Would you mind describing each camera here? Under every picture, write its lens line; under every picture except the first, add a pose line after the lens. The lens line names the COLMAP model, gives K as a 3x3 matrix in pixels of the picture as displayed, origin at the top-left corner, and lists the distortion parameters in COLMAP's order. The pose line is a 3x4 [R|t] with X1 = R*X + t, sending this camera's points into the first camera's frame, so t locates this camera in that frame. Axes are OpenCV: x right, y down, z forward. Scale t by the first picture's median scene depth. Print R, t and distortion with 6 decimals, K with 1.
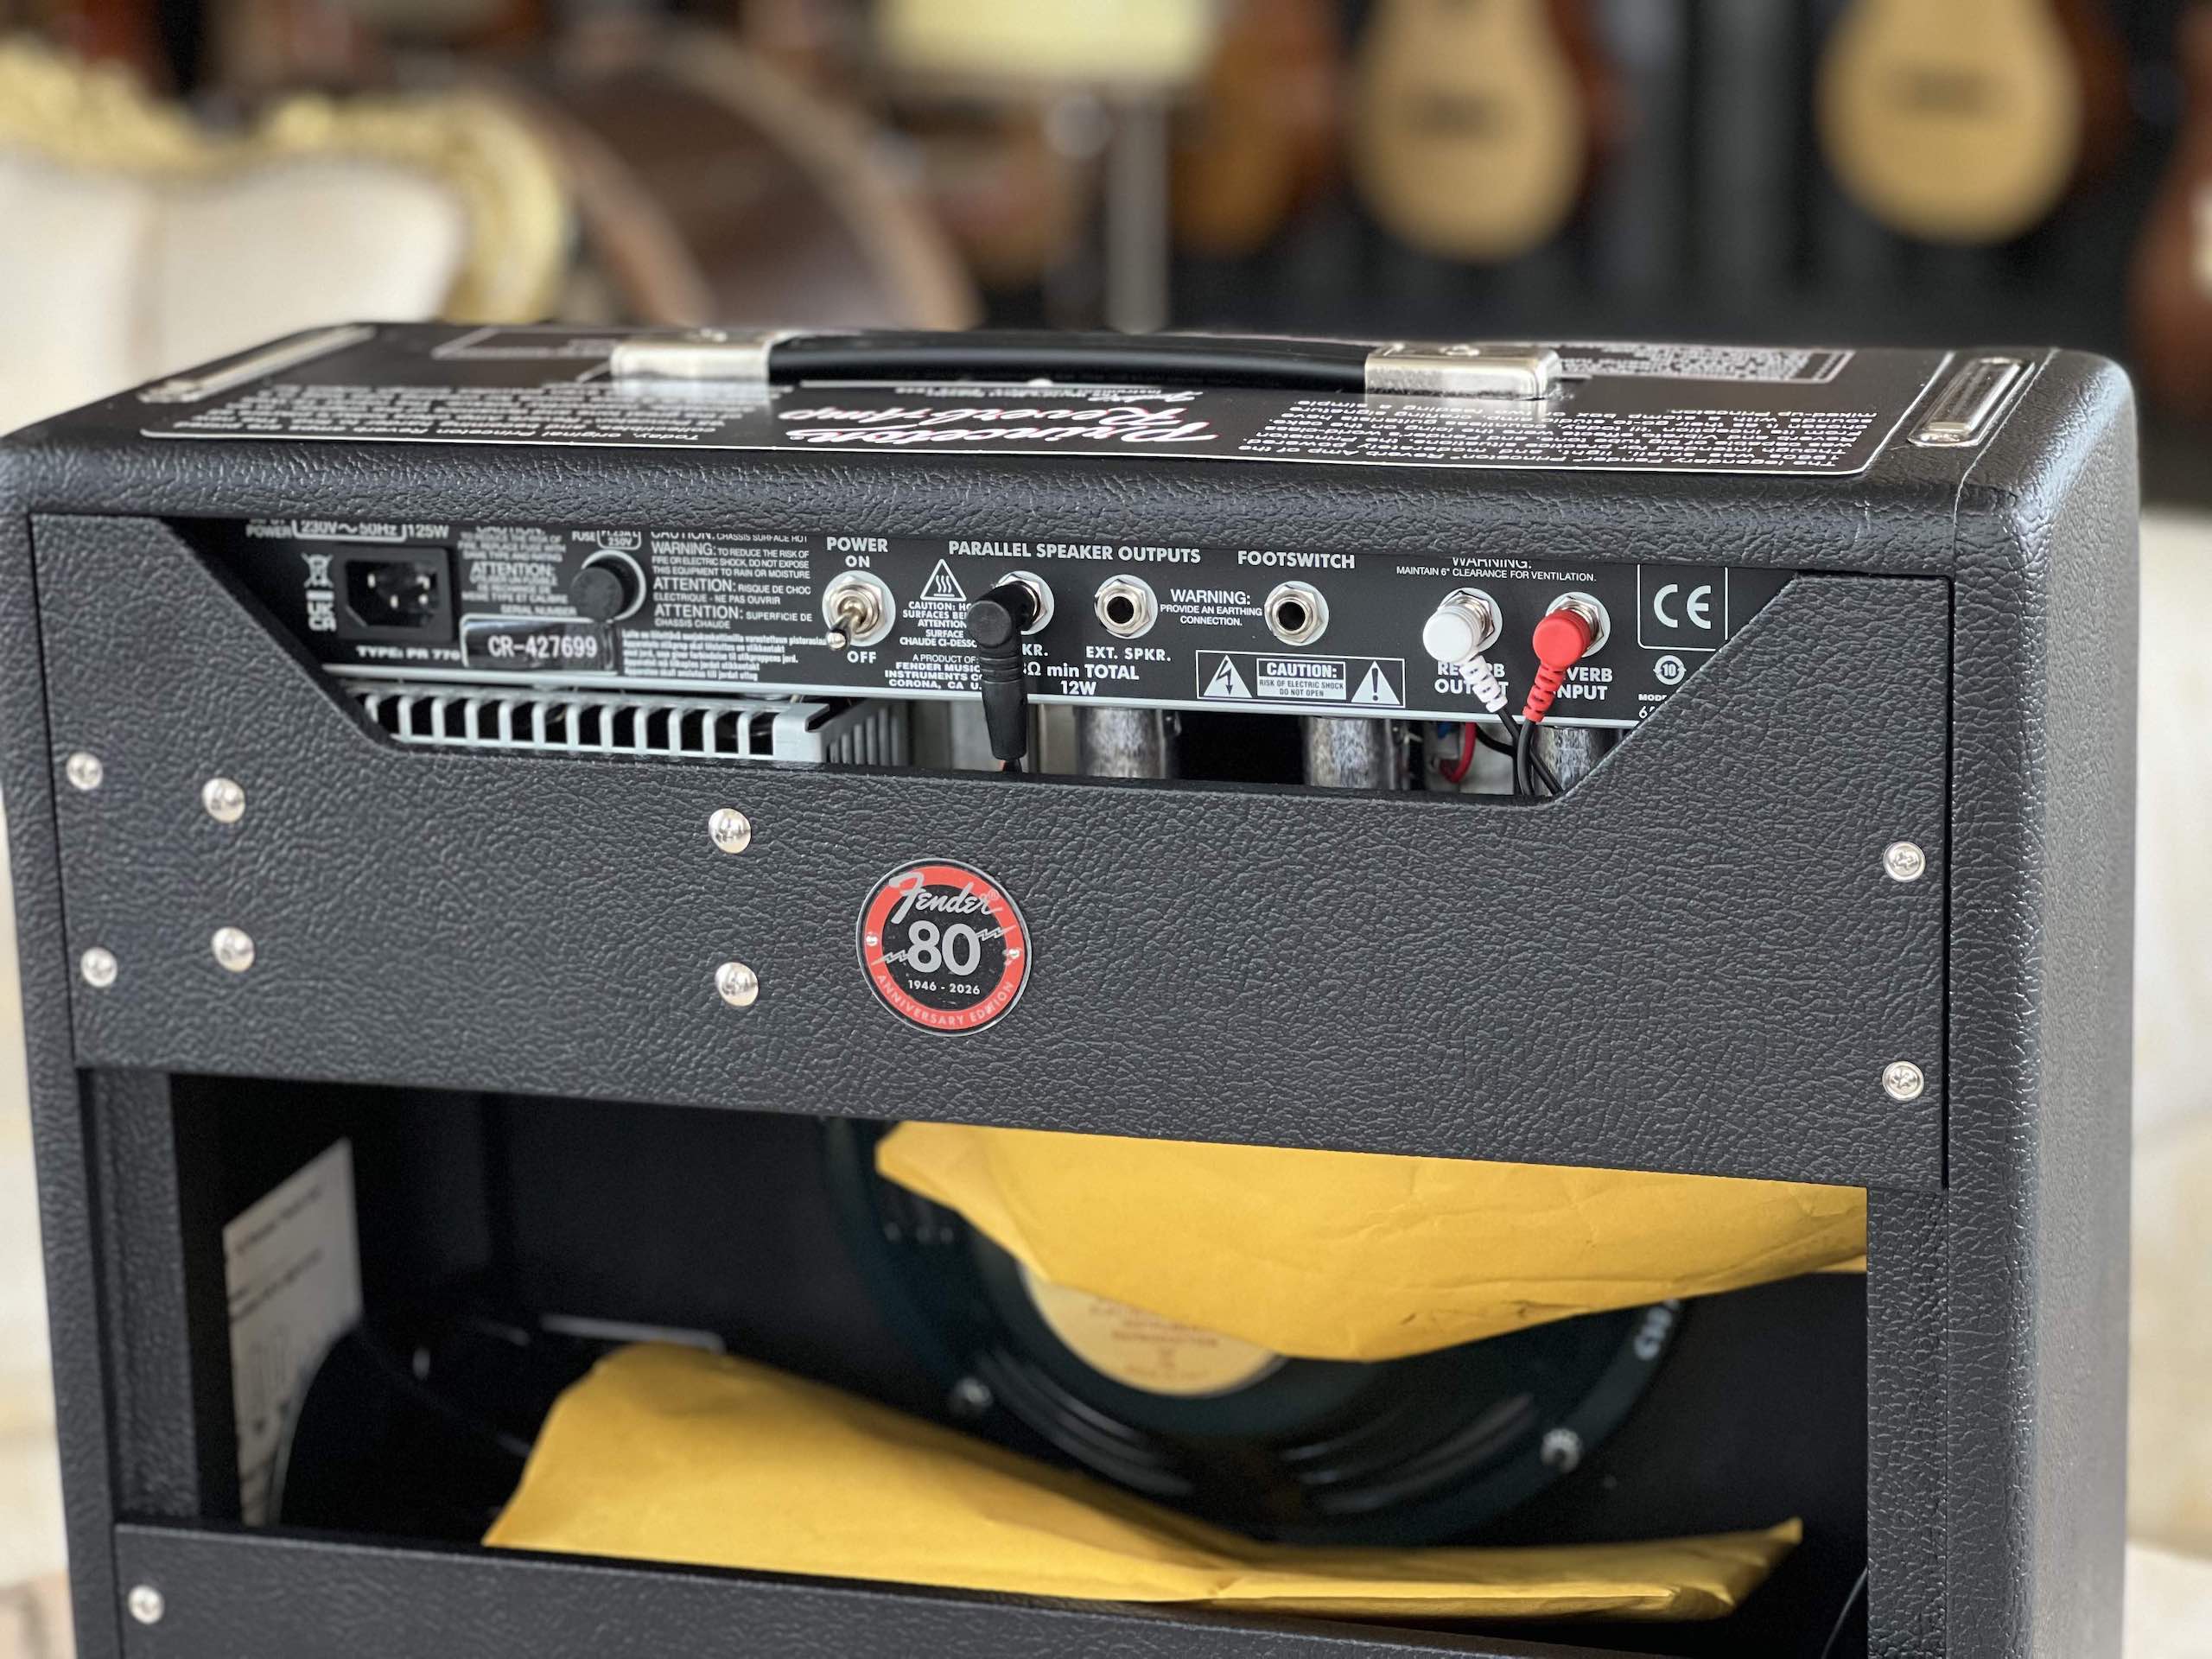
lens RADIAL K [[5005.1, 0, 1048.2], [0, 5005.1, 821.3], [0, 0, 1]] dist [-0.387655, 7.653779]
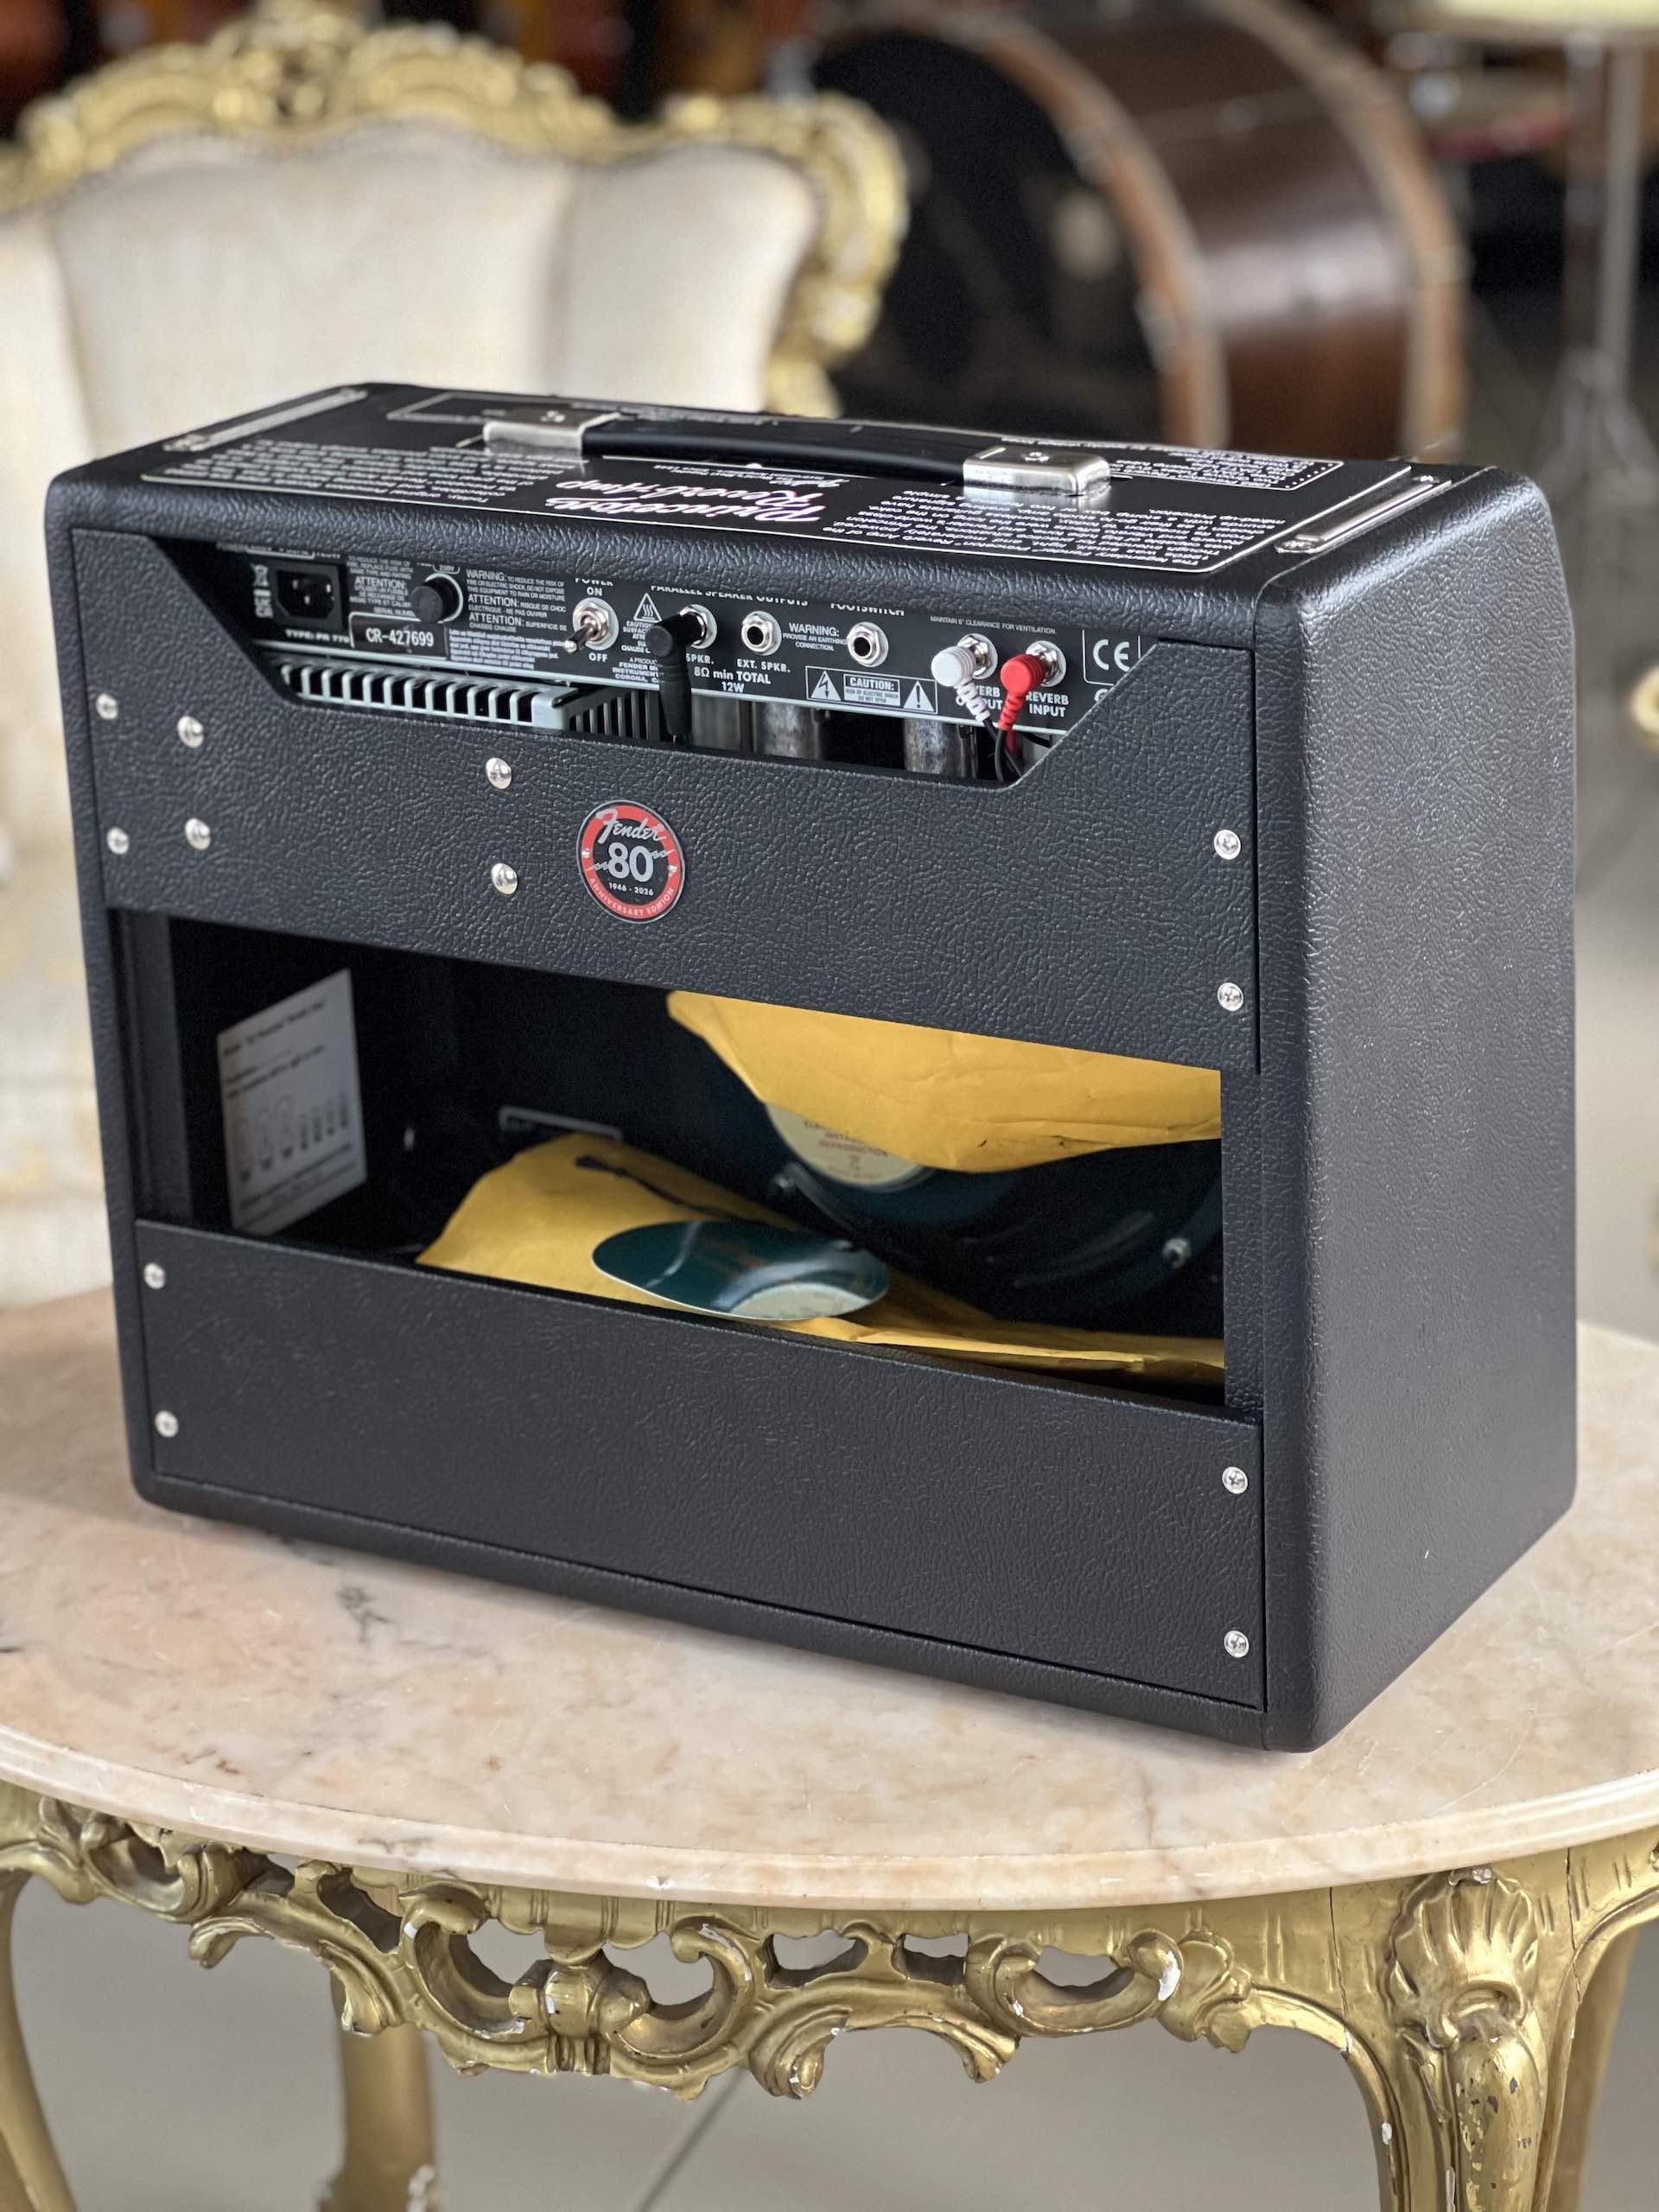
lens RADIAL K [[5005.1, 0, 829.5], [0, 5005.1, 1106.0], [0, 0, 1]] dist [-0.387655, 7.653779]
pose [[0.974973, 0.068812, -0.211406, 0.339327], [-0.049677, 0.994281, 0.094534, -0.043306], [0.216702, -0.081666, 0.972816, -0.393424]]
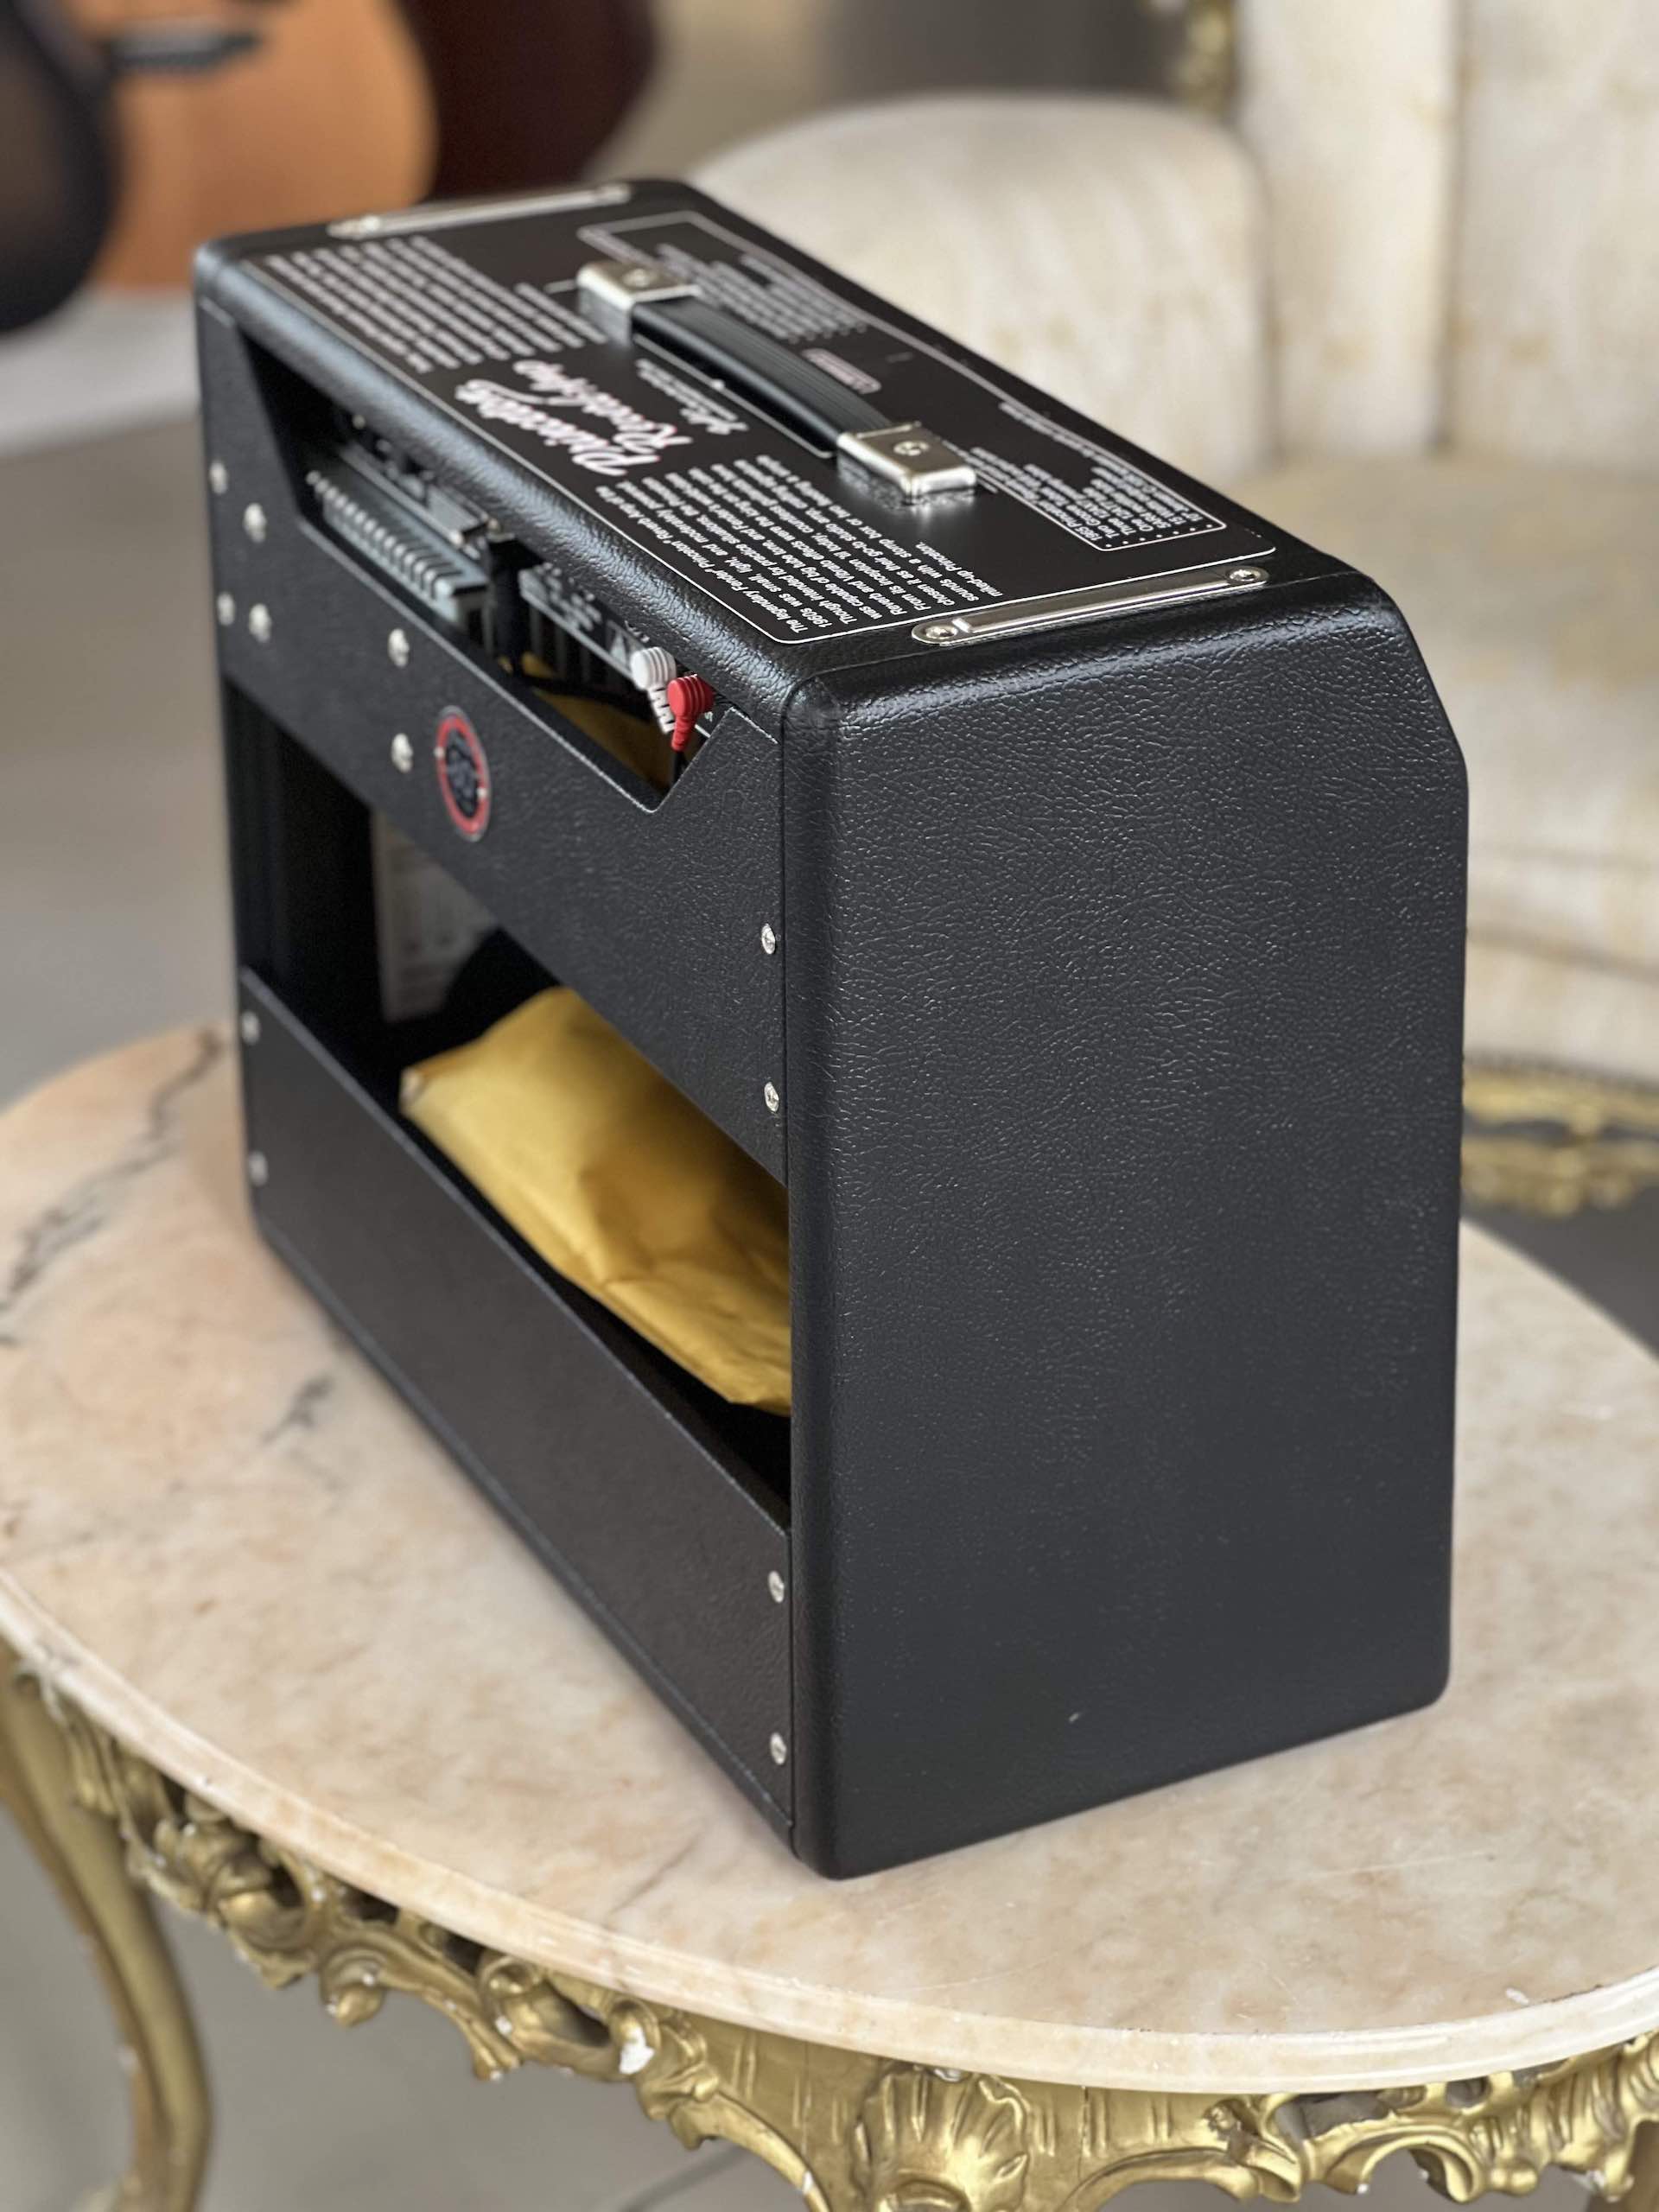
lens RADIAL K [[5005.1, 0, 829.5], [0, 5005.1, 1106.0], [0, 0, 1]] dist [-0.387655, 7.653779]
pose [[0.690304, 0.344640, -0.636163, 0.916854], [-0.192961, 0.935110, 0.297212, -0.300485], [0.697314, -0.082412, 0.712012, 0.053051]]
